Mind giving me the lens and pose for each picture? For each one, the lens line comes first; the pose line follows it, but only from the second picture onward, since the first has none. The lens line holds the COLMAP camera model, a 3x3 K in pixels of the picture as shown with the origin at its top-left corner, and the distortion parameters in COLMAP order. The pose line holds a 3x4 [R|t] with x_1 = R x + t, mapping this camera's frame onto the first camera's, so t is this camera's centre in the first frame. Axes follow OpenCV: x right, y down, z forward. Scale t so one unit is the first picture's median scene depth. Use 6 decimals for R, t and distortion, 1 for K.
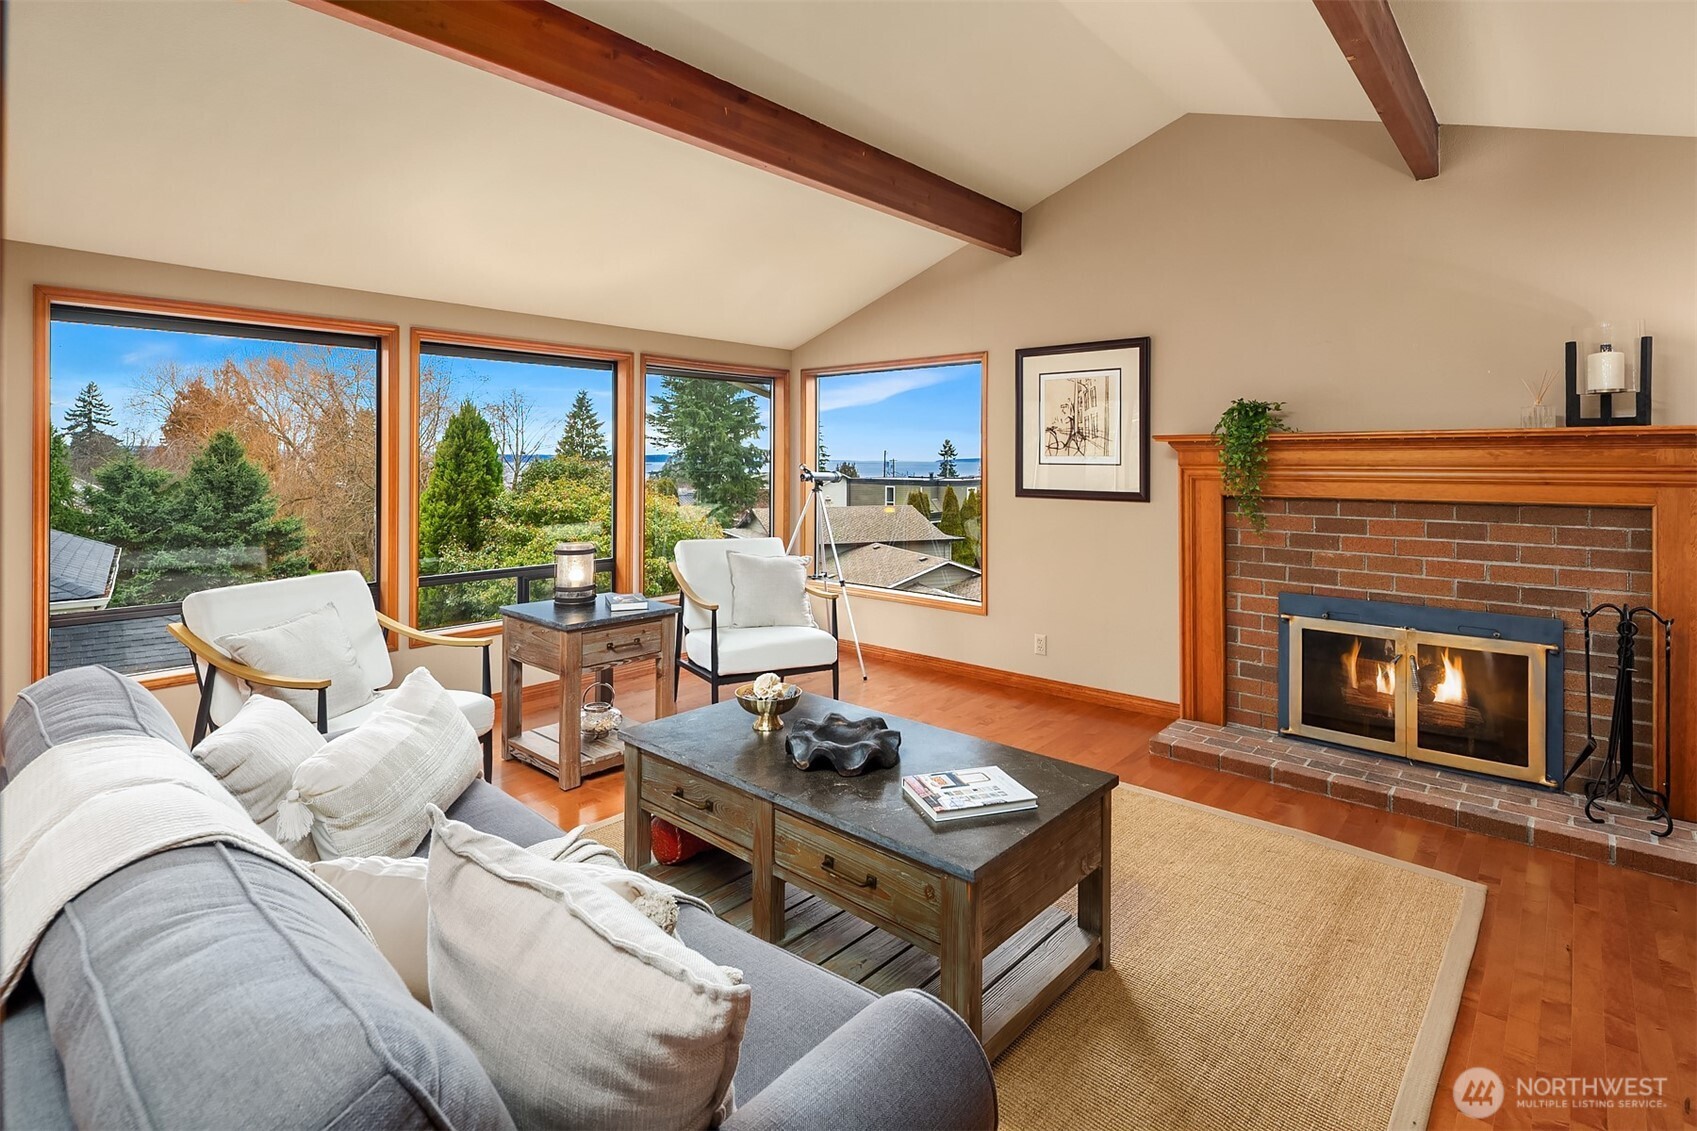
lens RADIAL K [[818.1, 0, 845.2], [0, 818.1, 458.9], [0, 0, 1]] dist [0.000525, -0.000703]
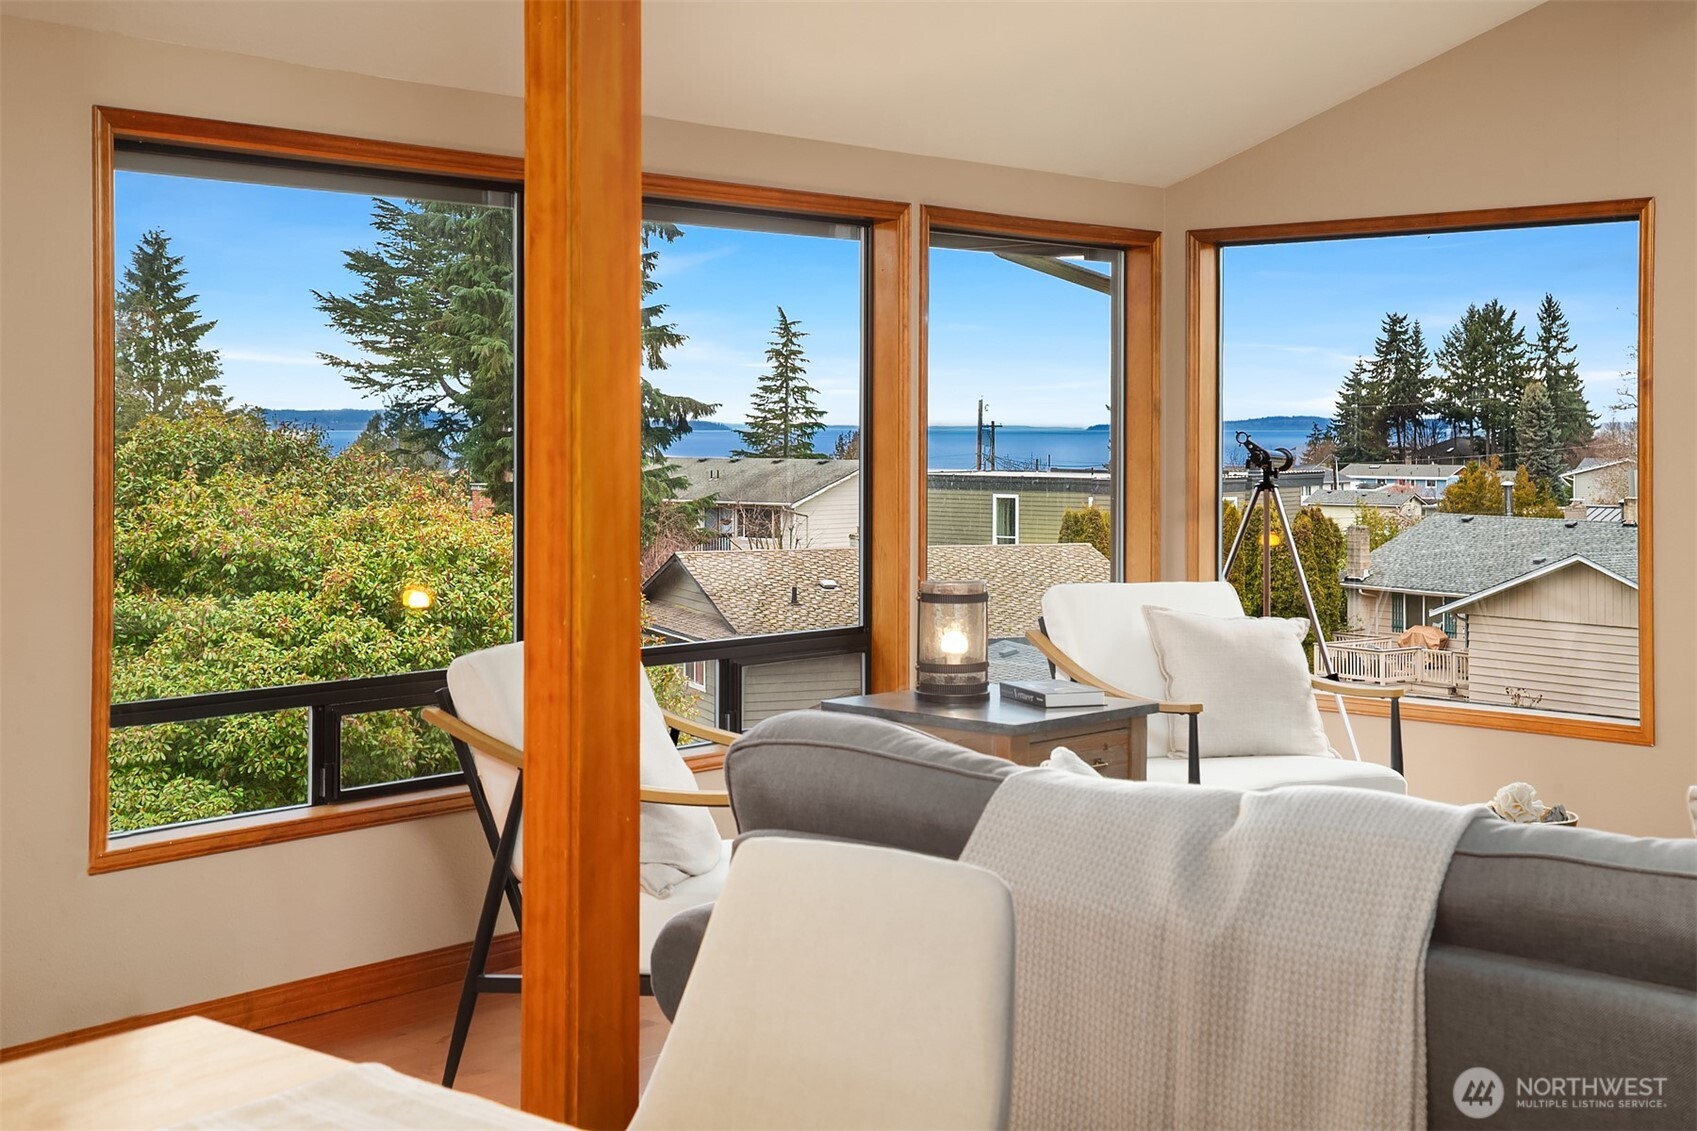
lens RADIAL K [[2216.8, 0, 847.3], [0, 2216.8, 477.3], [0, 0, 1]] dist [0.161250, -0.007774]
pose [[1.000000, -0.000315, 0.000817, -0.339020], [0.000295, 0.999688, 0.024996, -0.000165], [-0.000824, -0.024996, 0.999687, -0.367992]]
